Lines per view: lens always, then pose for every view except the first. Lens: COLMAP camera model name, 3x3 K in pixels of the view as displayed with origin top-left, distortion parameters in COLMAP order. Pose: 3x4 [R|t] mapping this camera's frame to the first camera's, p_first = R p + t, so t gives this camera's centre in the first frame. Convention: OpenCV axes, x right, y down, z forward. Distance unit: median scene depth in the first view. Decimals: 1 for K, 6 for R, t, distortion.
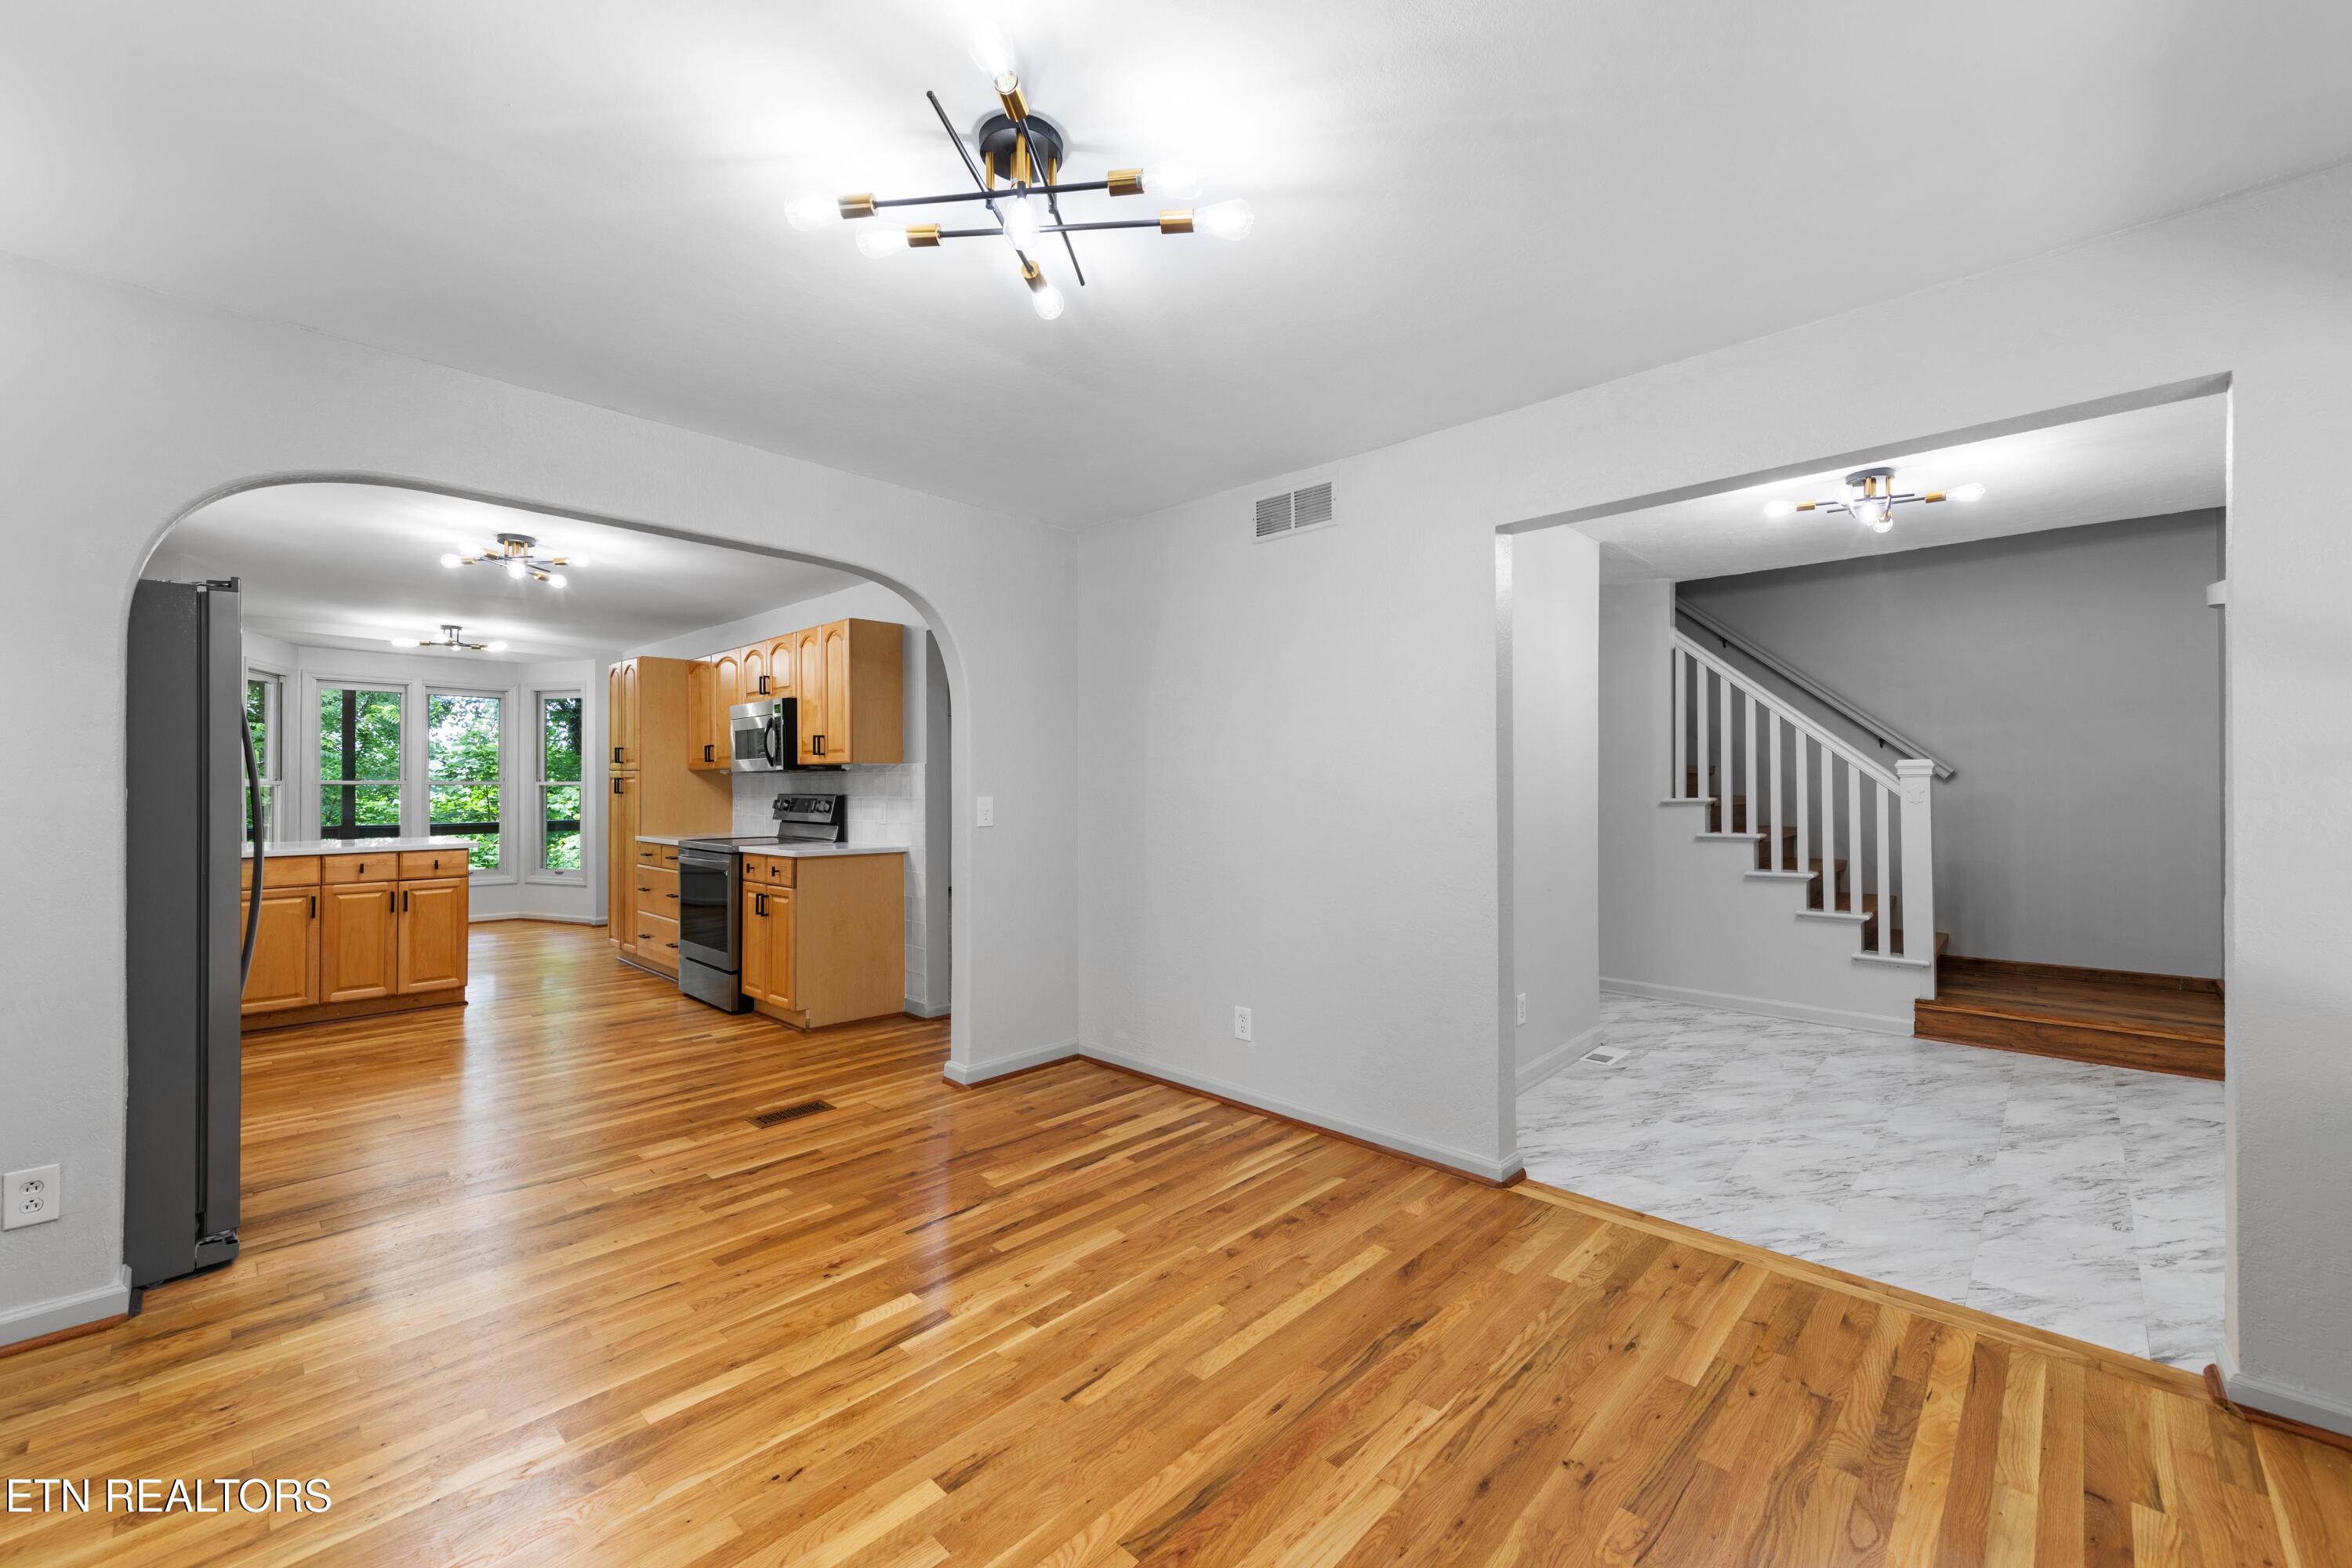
lens RADIAL K [[932.8, 0, 1176.9], [0, 932.8, 774.8], [0, 0, 1]] dist [0.001737, 0.000176]
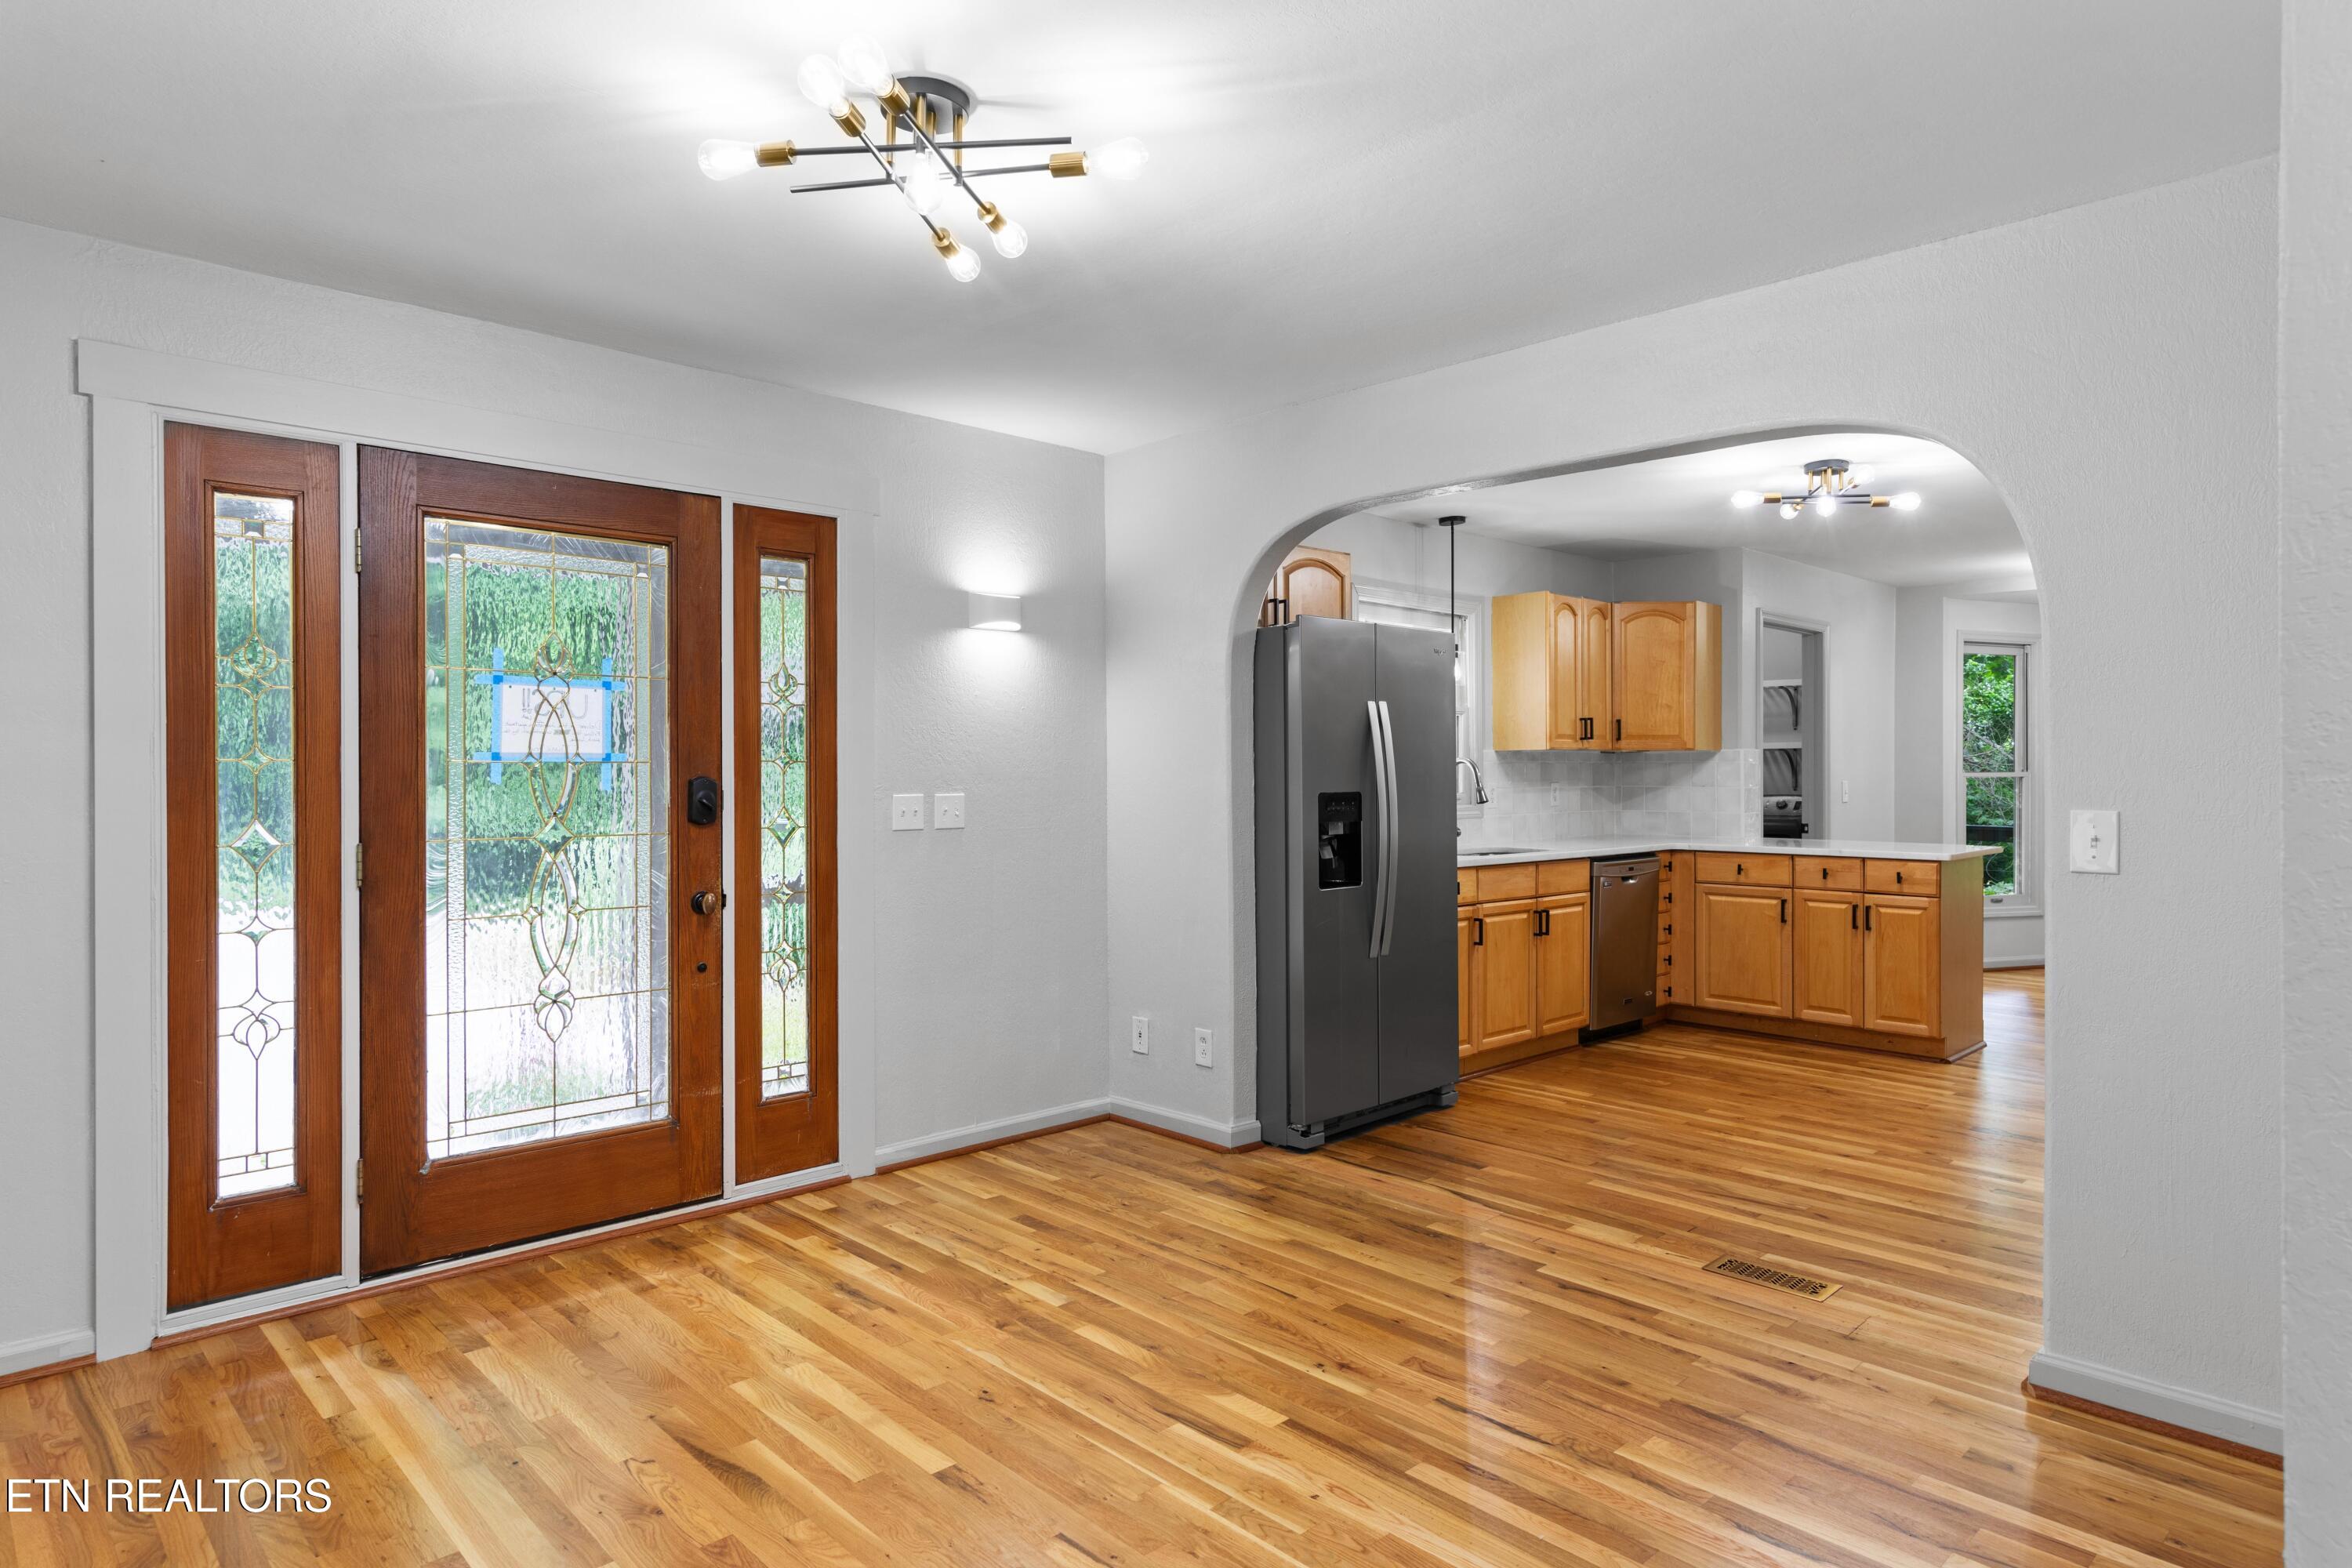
lens RADIAL K [[1344.4, 0, 1174.3], [0, 1344.4, 774.8], [0, 0, 1]] dist [0.016821, -0.000565]
pose [[-0.051081, 0.004322, -0.998685, 0.407368], [0.008371, 0.999957, 0.003899, -0.001955], [0.998659, -0.008161, -0.051115, 0.448075]]
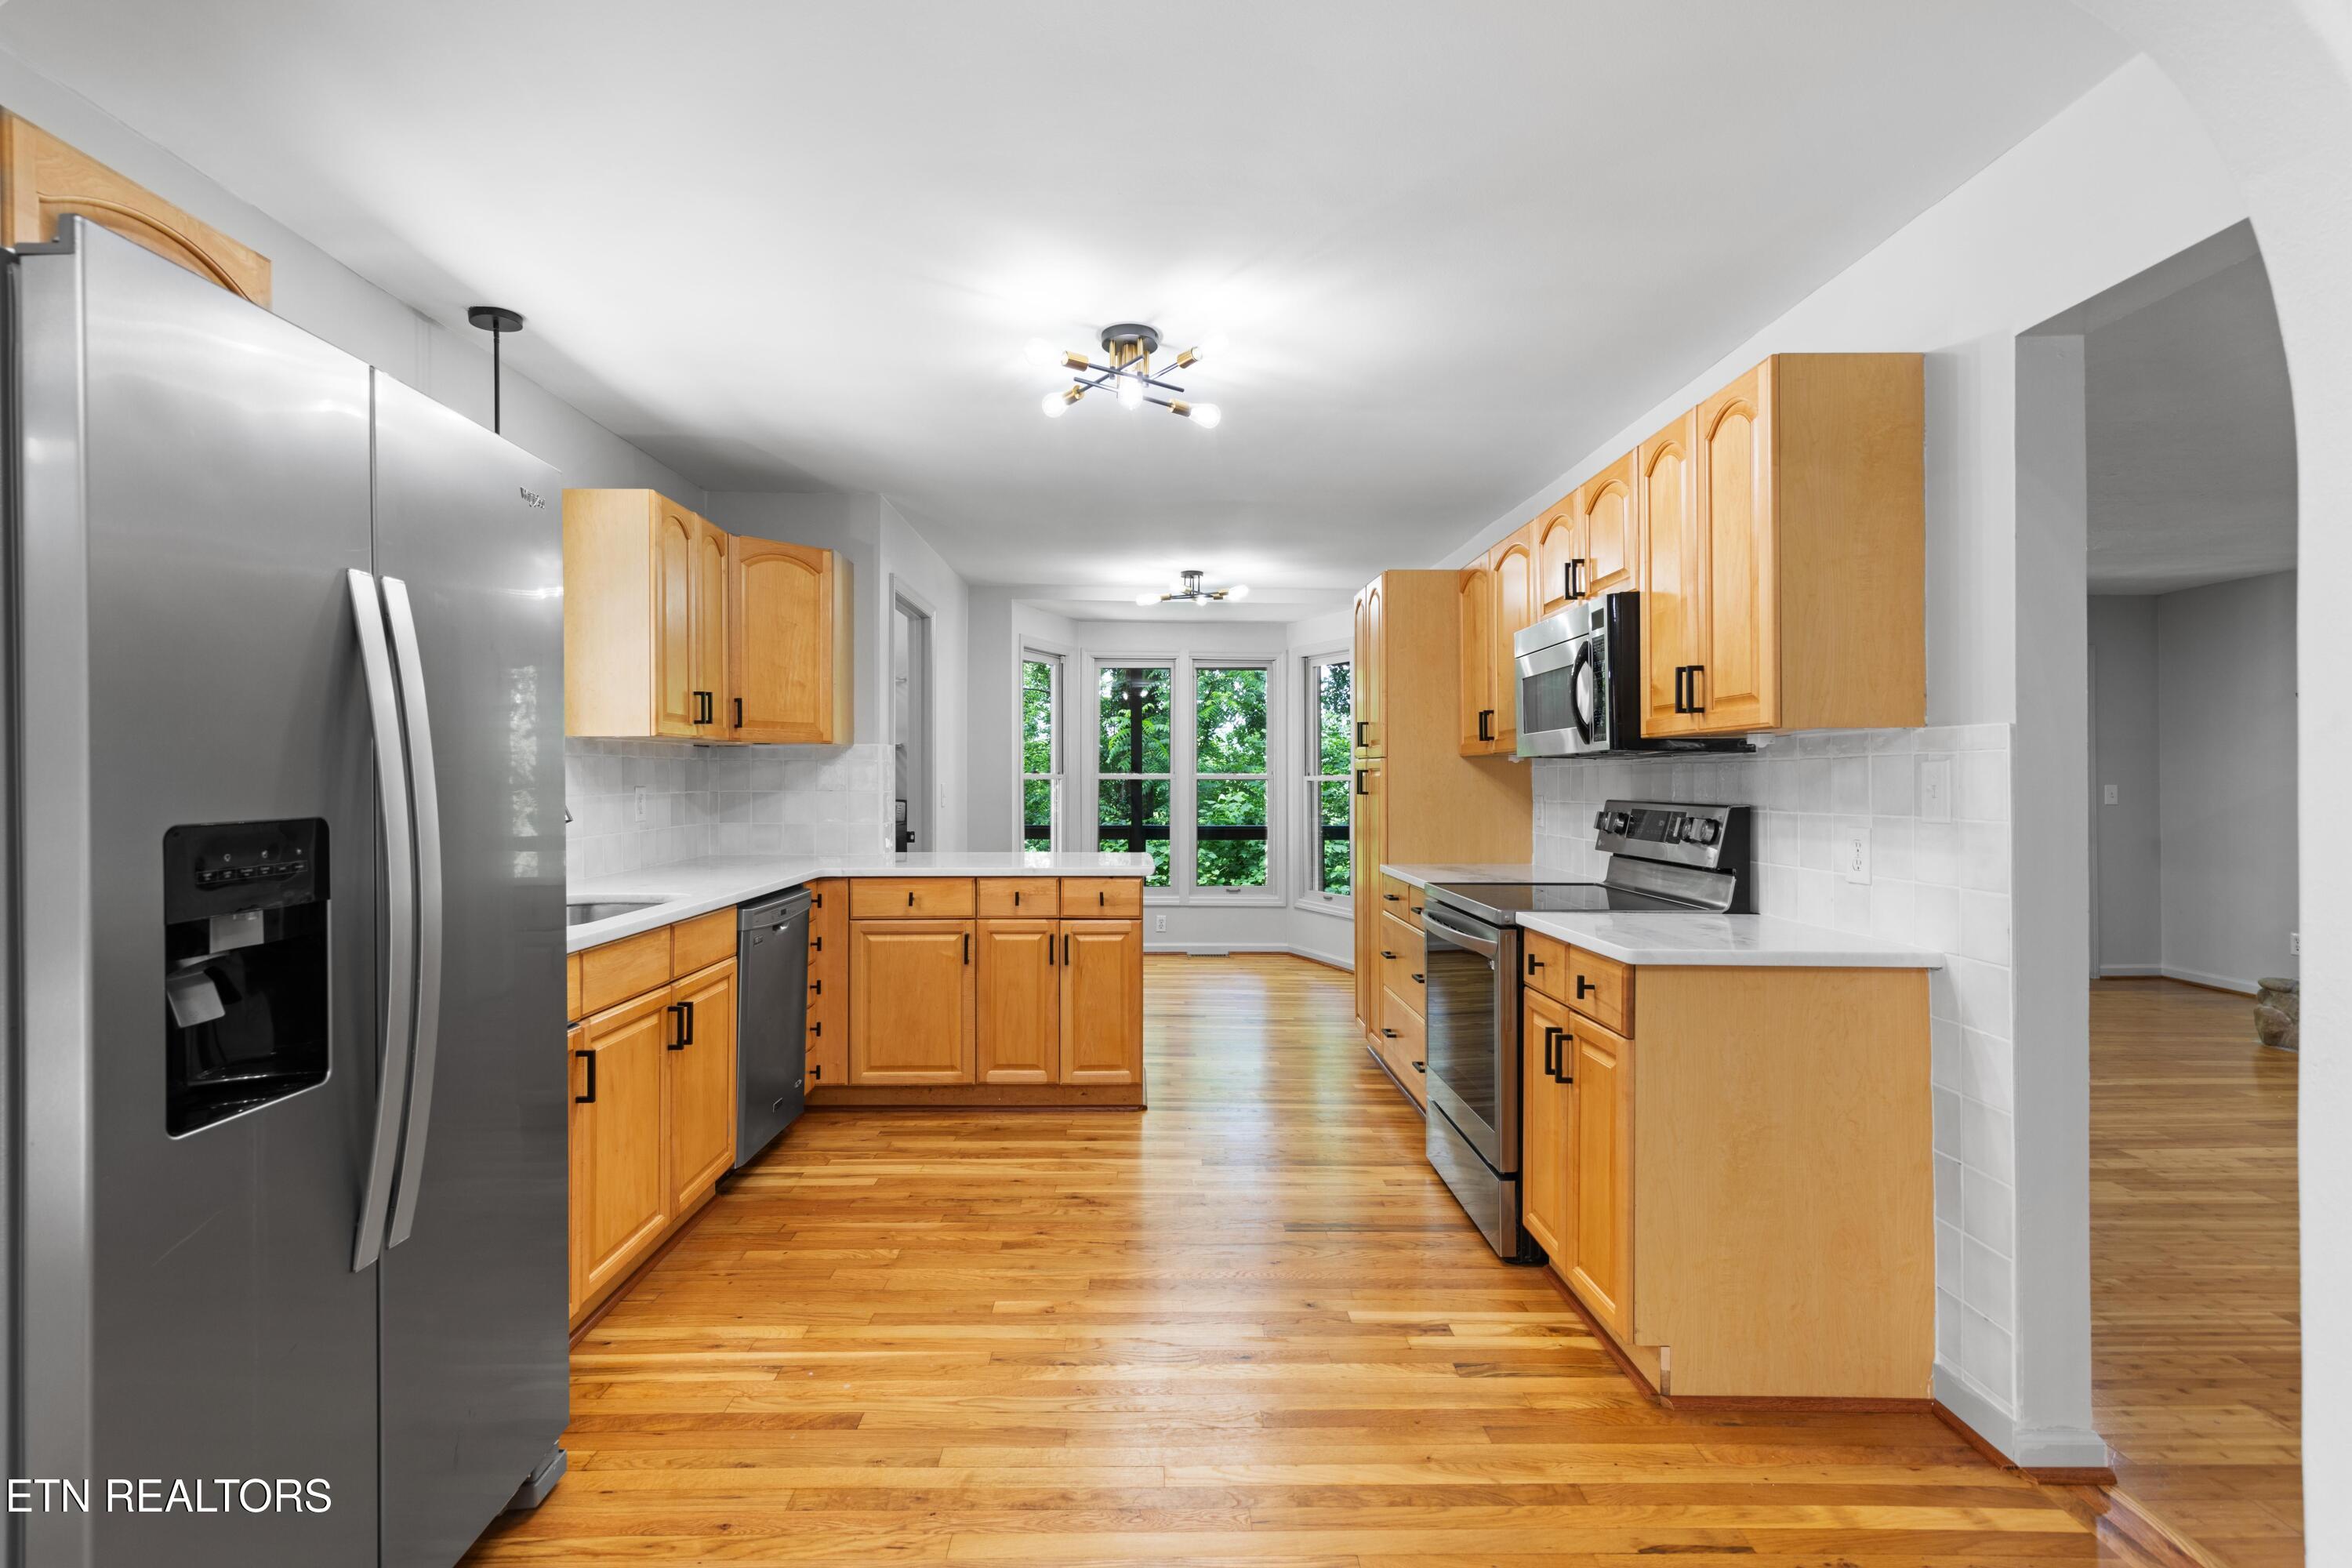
lens RADIAL K [[1117.4, 0, 1169.2], [0, 1117.4, 775.0], [0, 0, 1]] dist [0.010030, -0.000574]
pose [[0.699054, 0.001105, -0.715068, -0.189164], [0.003400, 0.999982, 0.004870, 0.003665], [0.715061, -0.005836, 0.699038, 0.484637]]
